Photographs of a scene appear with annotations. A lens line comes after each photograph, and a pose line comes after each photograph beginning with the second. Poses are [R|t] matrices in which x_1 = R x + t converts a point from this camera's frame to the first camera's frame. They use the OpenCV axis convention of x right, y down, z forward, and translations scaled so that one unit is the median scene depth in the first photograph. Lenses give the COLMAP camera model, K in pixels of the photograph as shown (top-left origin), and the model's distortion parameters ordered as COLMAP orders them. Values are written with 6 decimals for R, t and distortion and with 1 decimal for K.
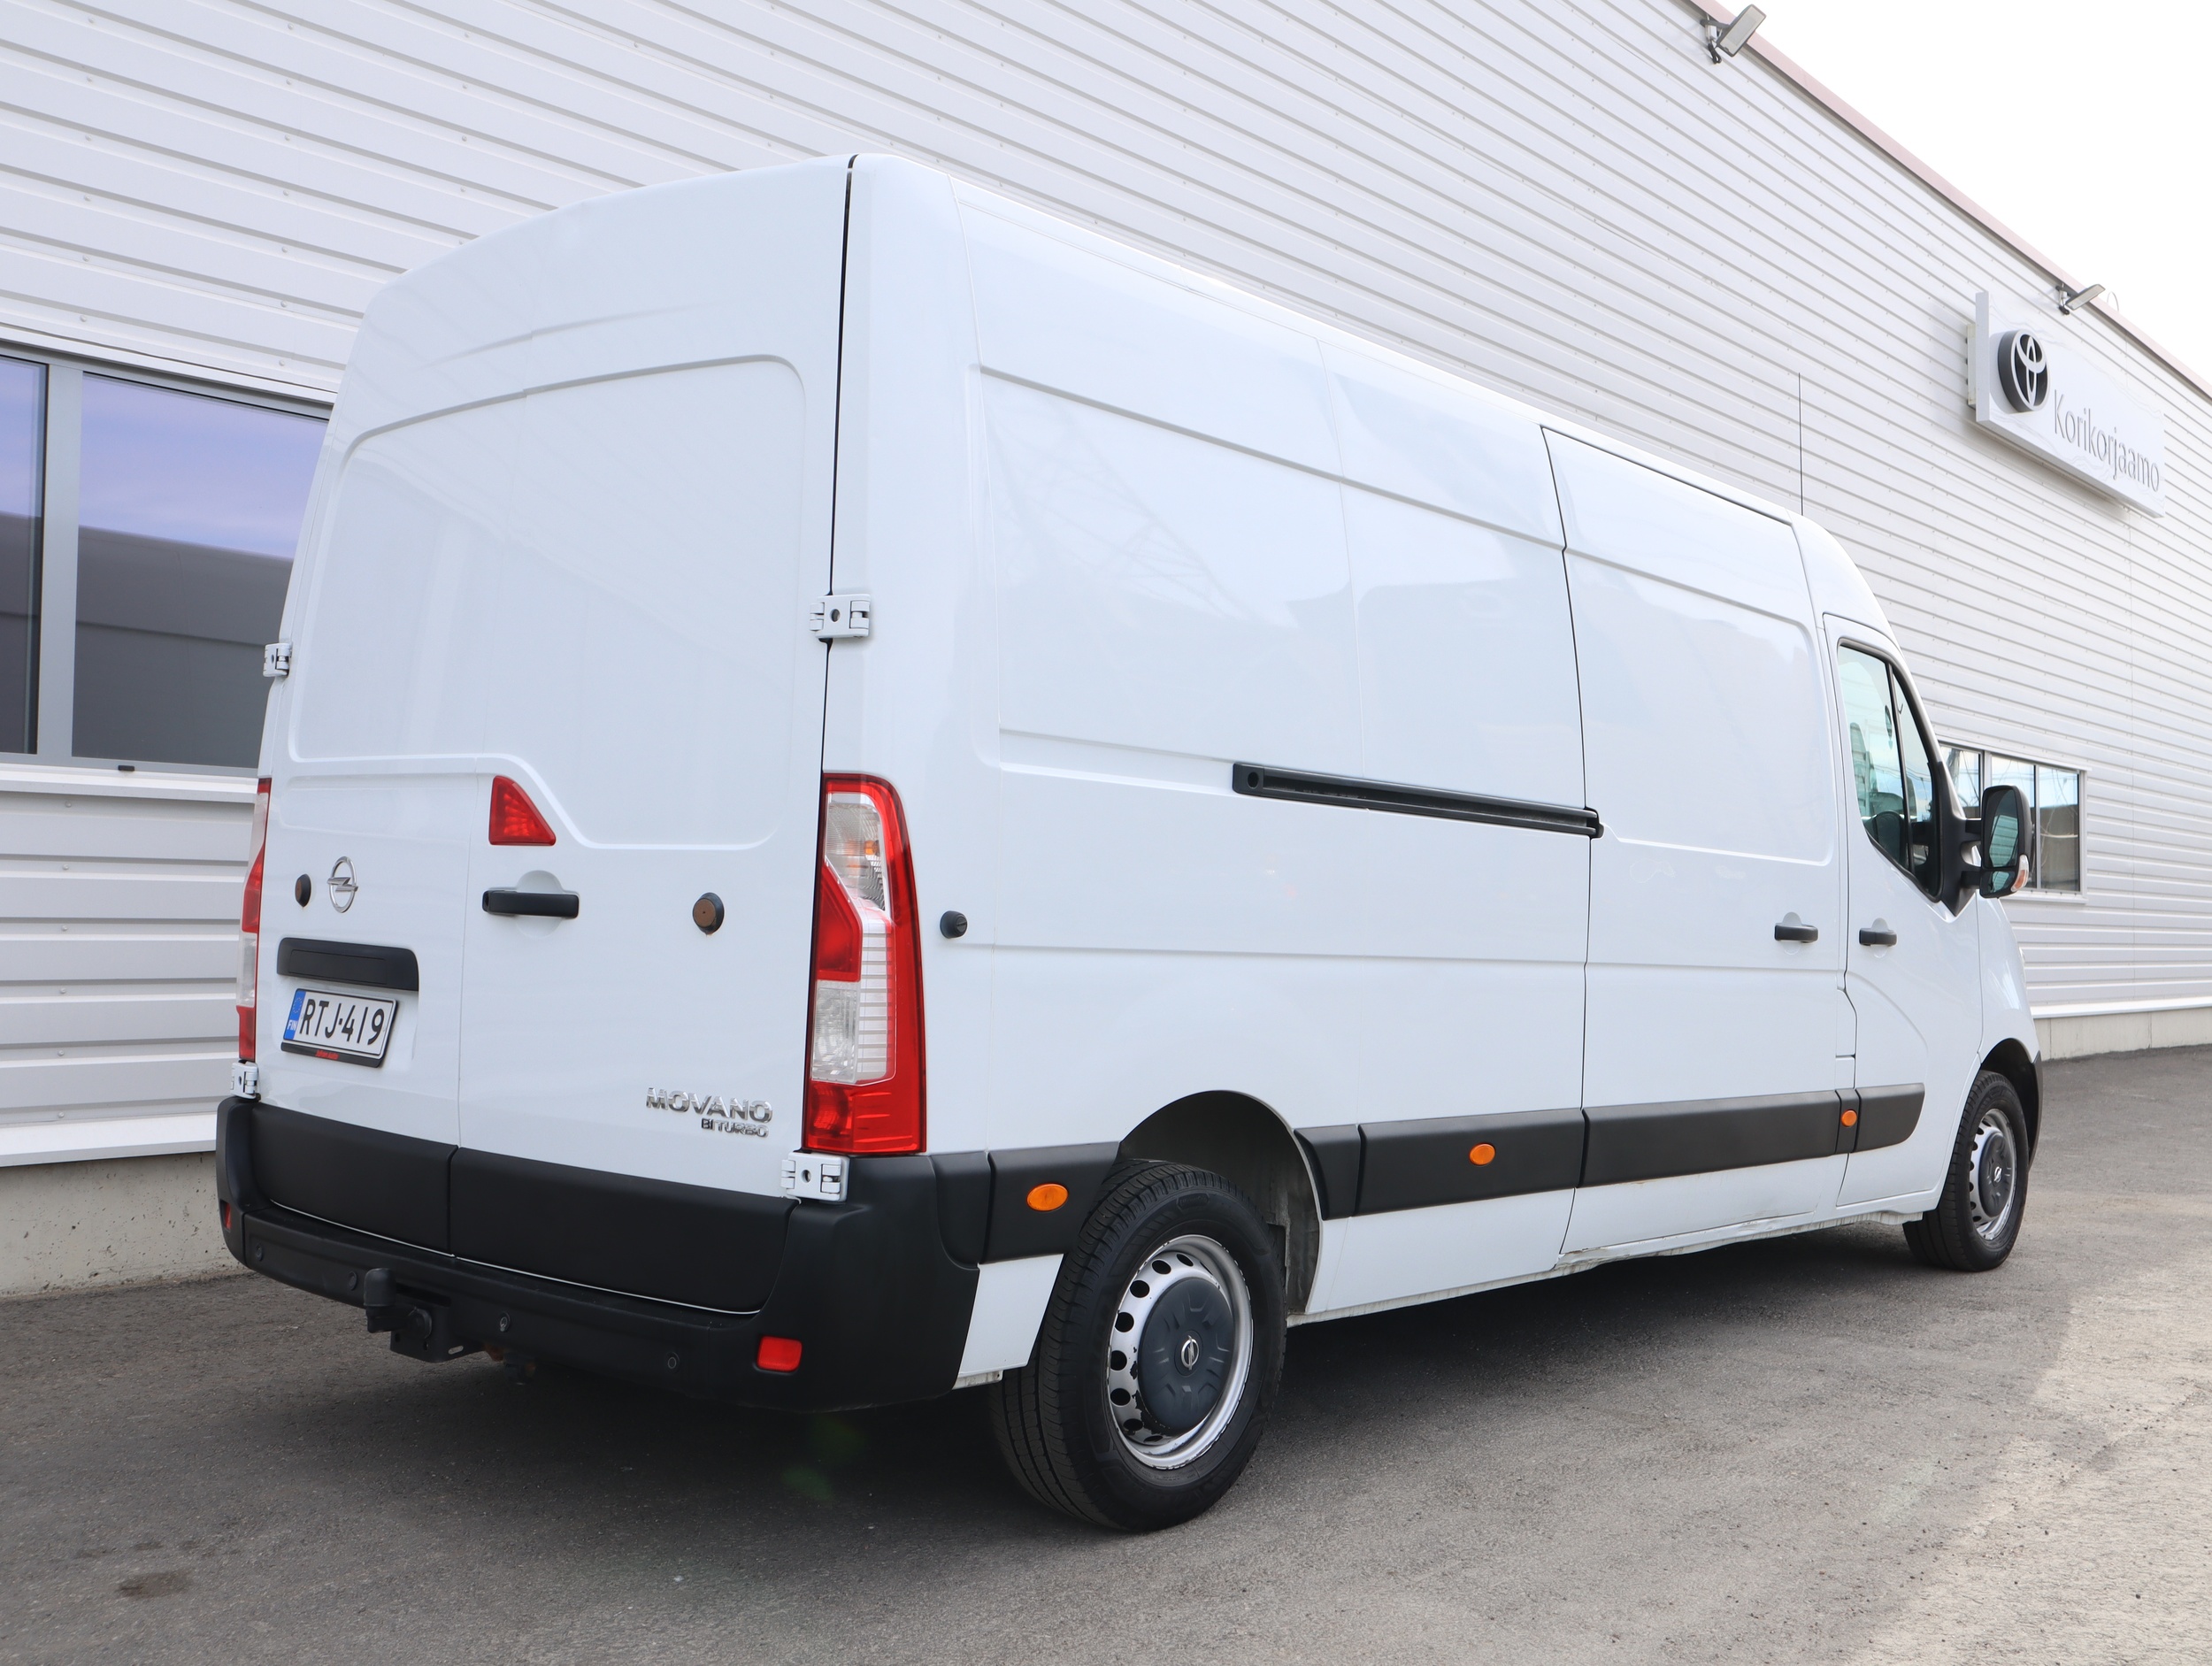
lens RADIAL K [[2195.1, 0, 1152.5], [0, 2195.1, 833.1], [0, 0, 1]] dist [-0.131651, 0.405037]
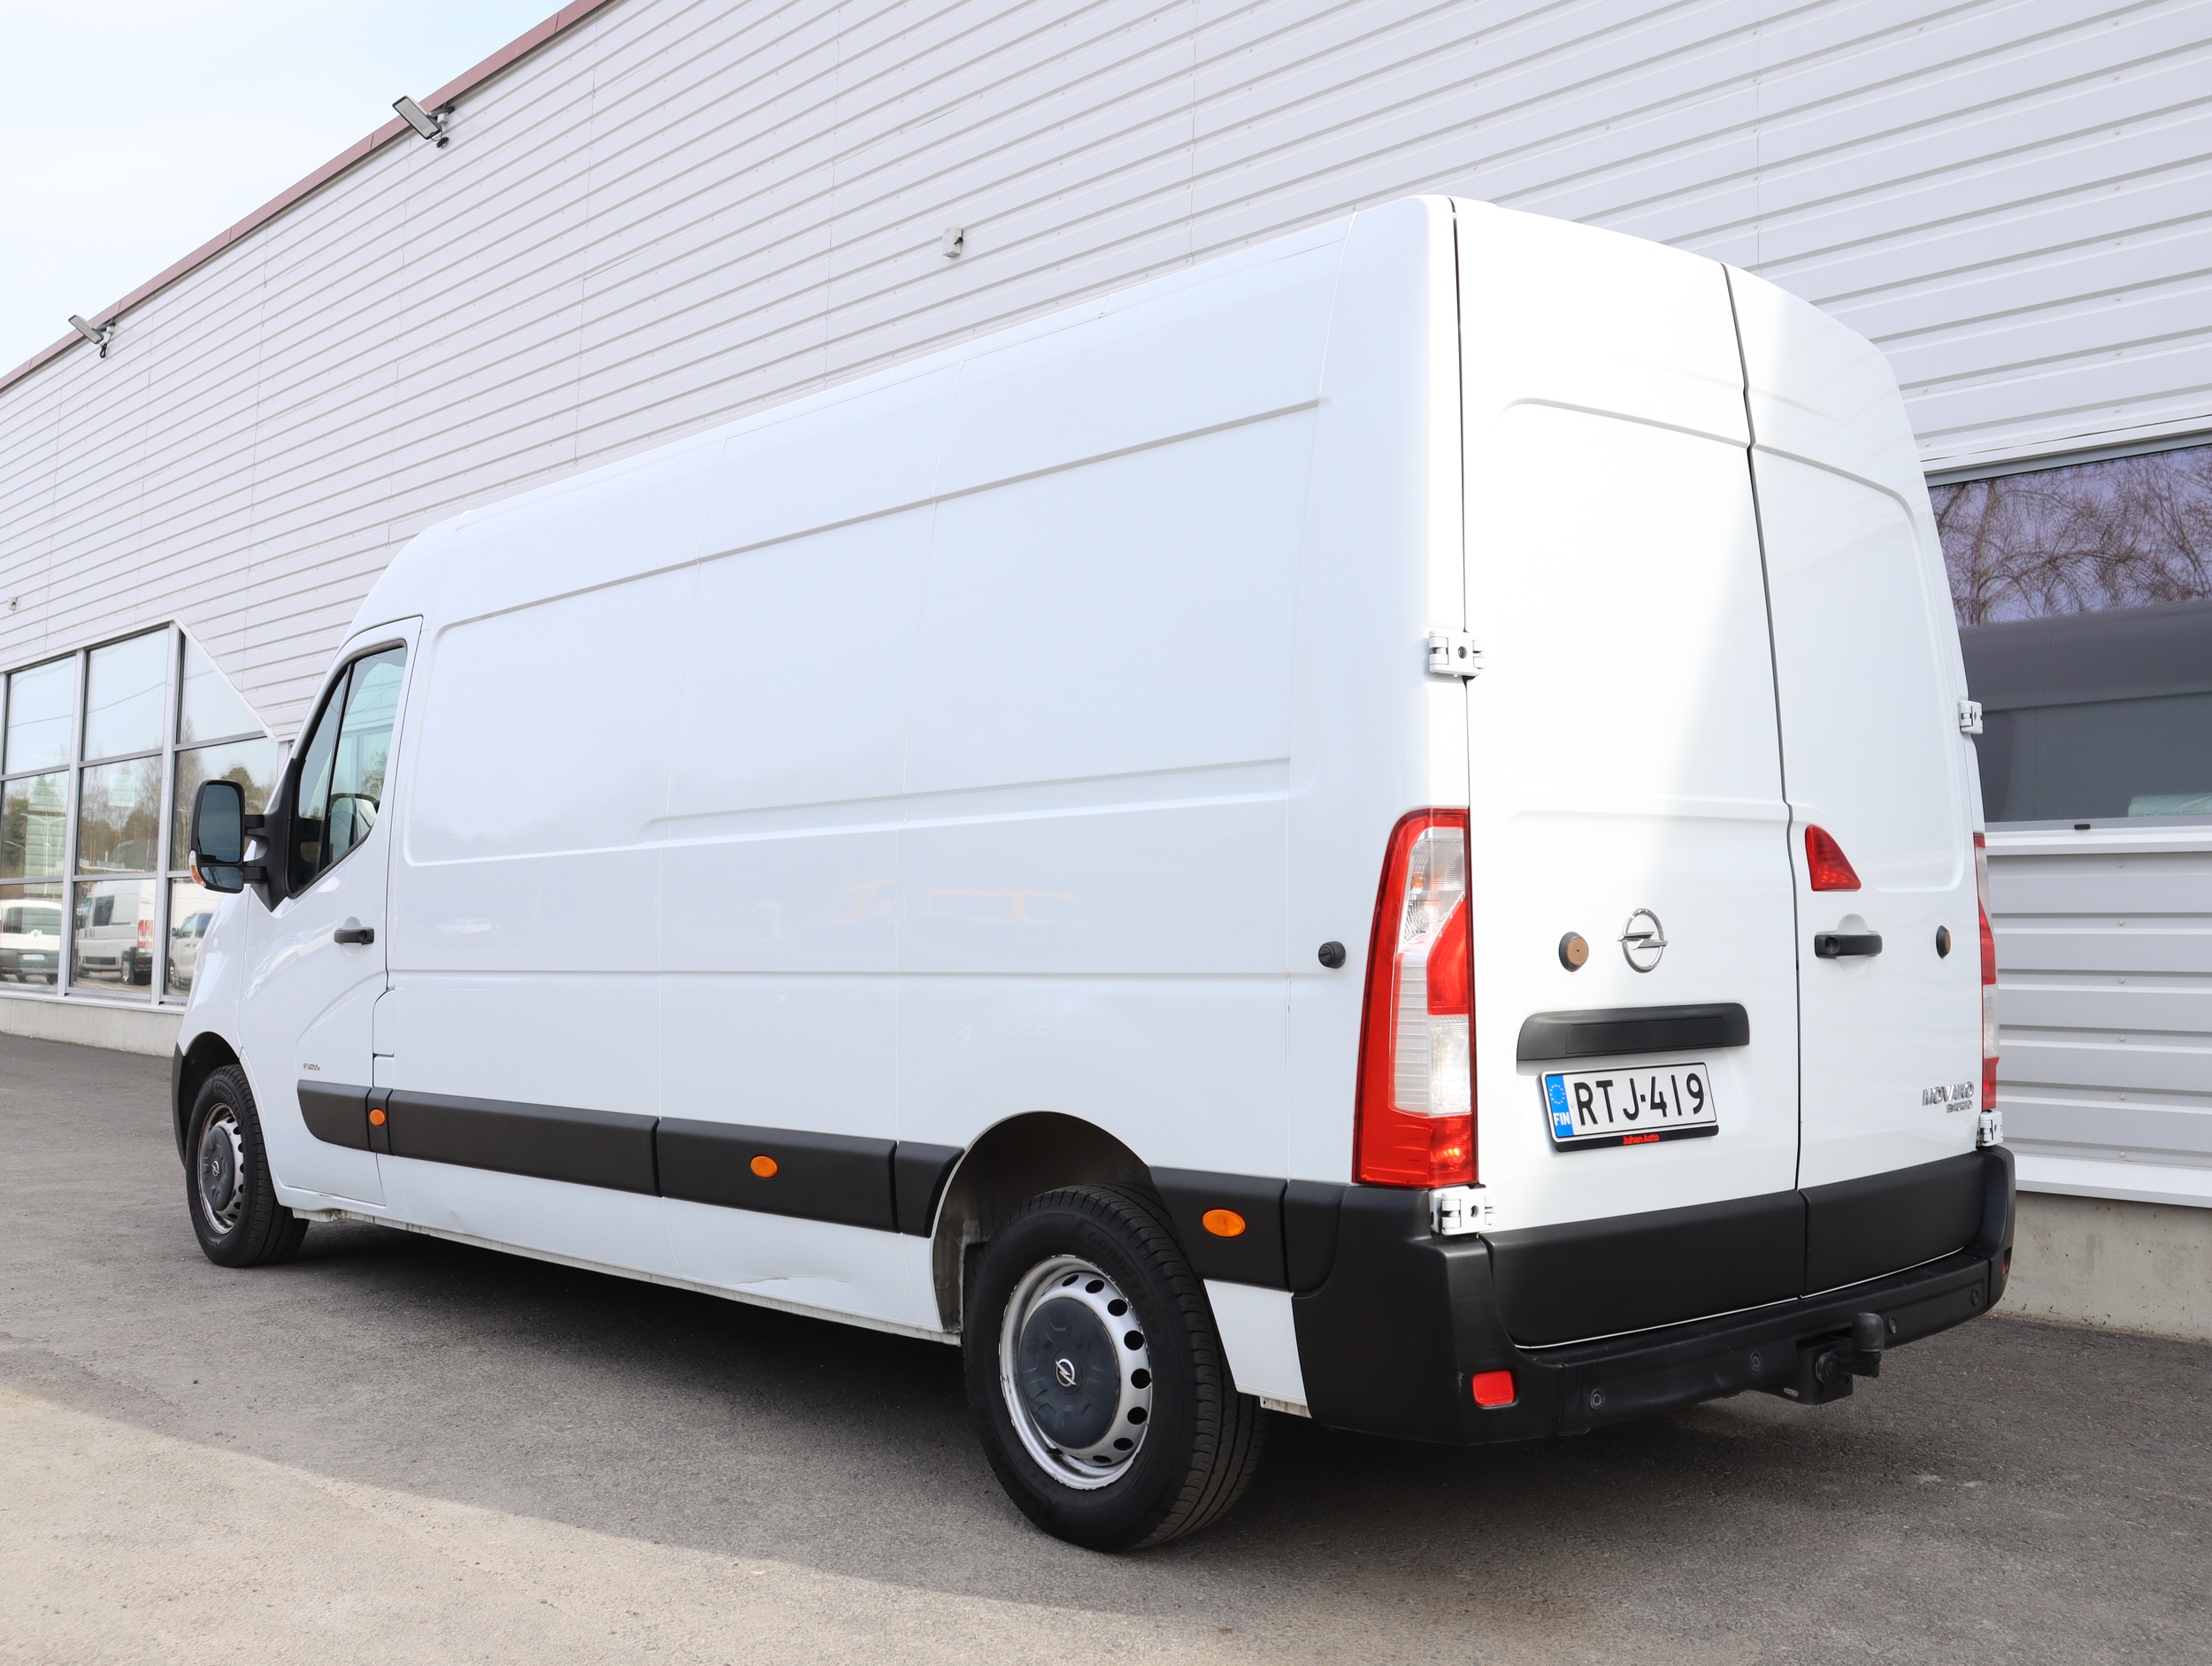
lens RADIAL K [[2195.1, 0, 1152.5], [0, 2195.1, 833.1], [0, 0, 1]] dist [-0.131651, 0.405037]
pose [[0.129699, -0.001776, 0.991552, -1.271504], [-0.017271, 0.999843, 0.004050, -0.019923], [-0.991403, -0.017651, 0.129648, 1.087060]]
